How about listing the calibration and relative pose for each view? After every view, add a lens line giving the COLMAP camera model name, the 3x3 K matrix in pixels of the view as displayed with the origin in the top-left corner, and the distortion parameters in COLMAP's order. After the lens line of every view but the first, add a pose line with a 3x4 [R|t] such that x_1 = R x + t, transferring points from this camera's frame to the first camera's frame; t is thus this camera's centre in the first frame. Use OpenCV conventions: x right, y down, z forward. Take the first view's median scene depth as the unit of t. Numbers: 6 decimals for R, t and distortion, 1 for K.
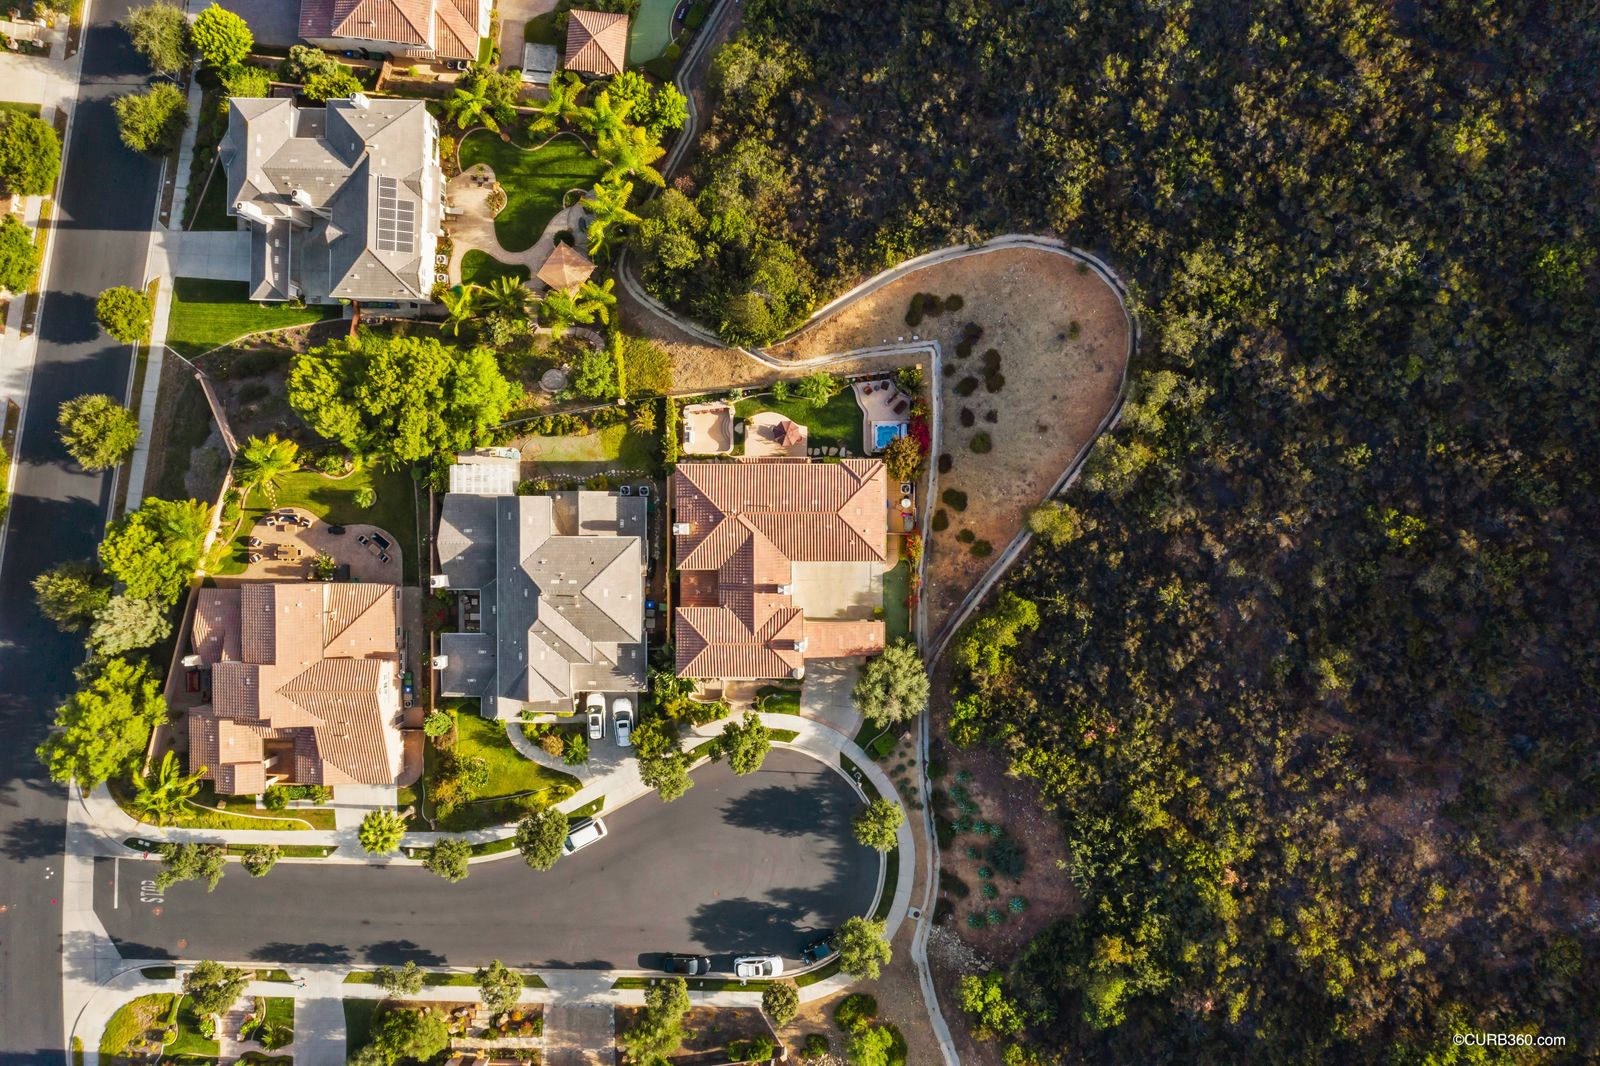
lens RADIAL K [[1333.7, 0, 797.7], [0, 1333.7, 543.2], [0, 0, 1]] dist [-0.000659, 0.003260]
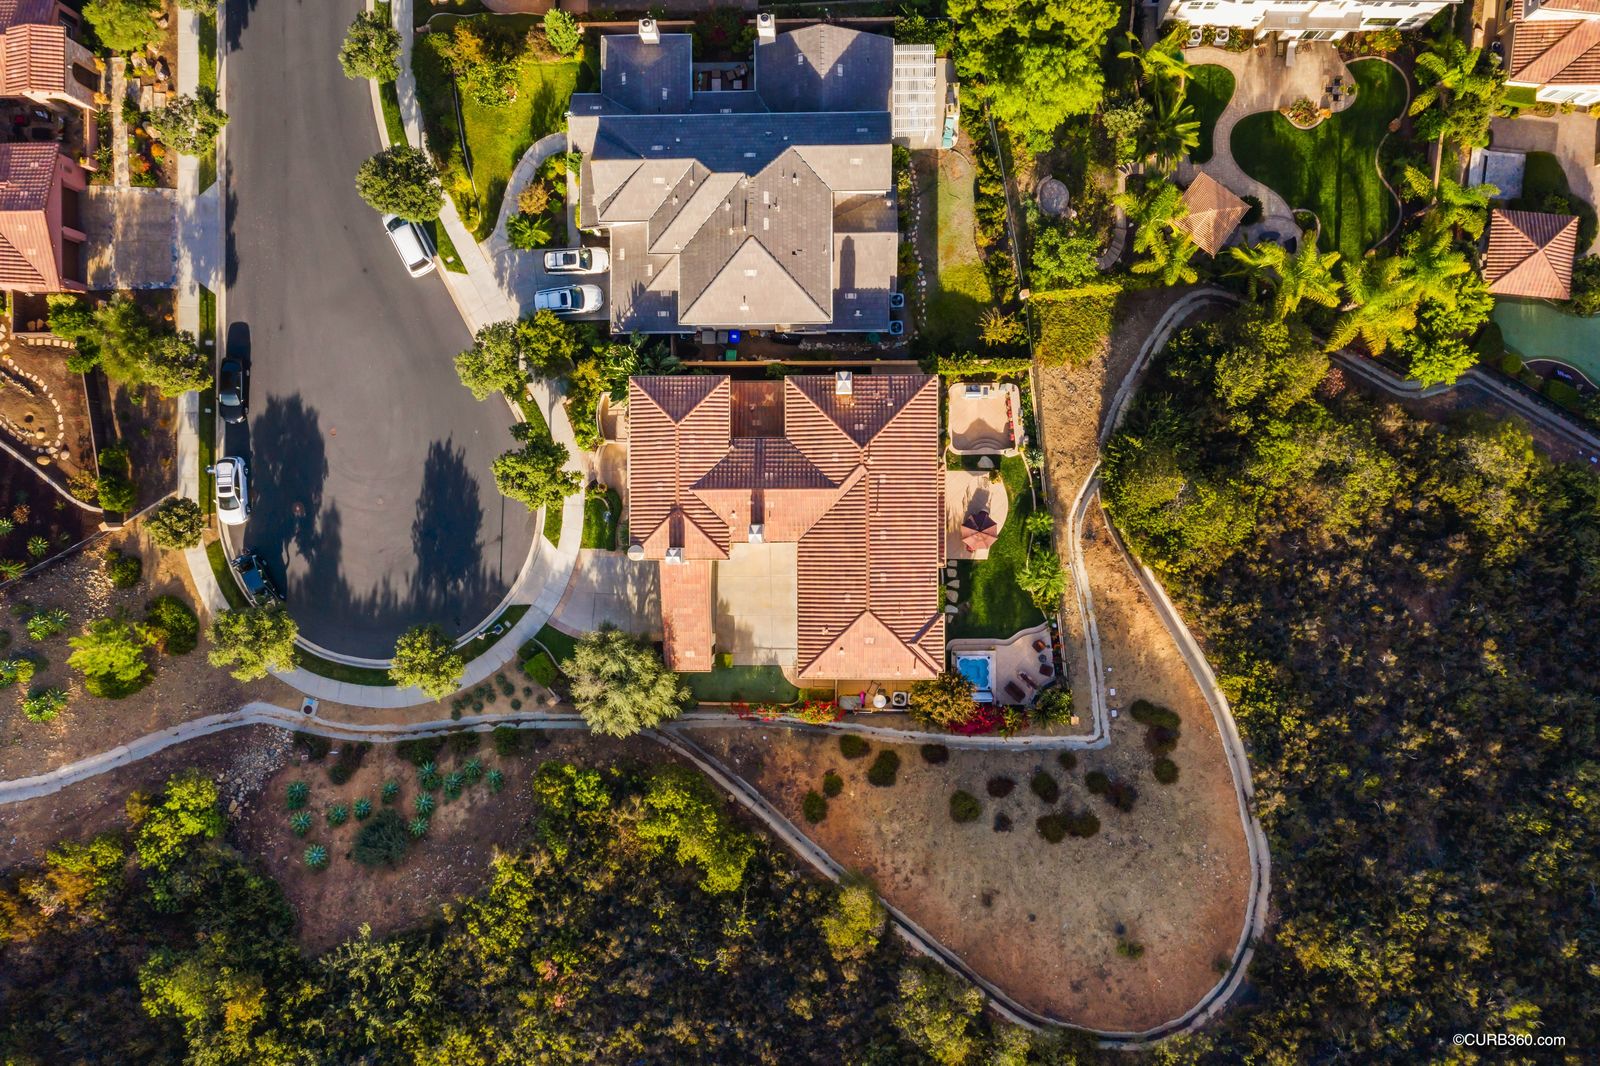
lens RADIAL K [[1333.7, 0, 779.8], [0, 1333.7, 533.1], [0, 0, 1]] dist [-0.000659, 0.003260]
pose [[0.003317, 0.998939, 0.045940, -0.039724], [-0.999733, 0.002263, 0.022990, 0.006319], [0.022862, -0.046004, 0.998680, 0.295917]]
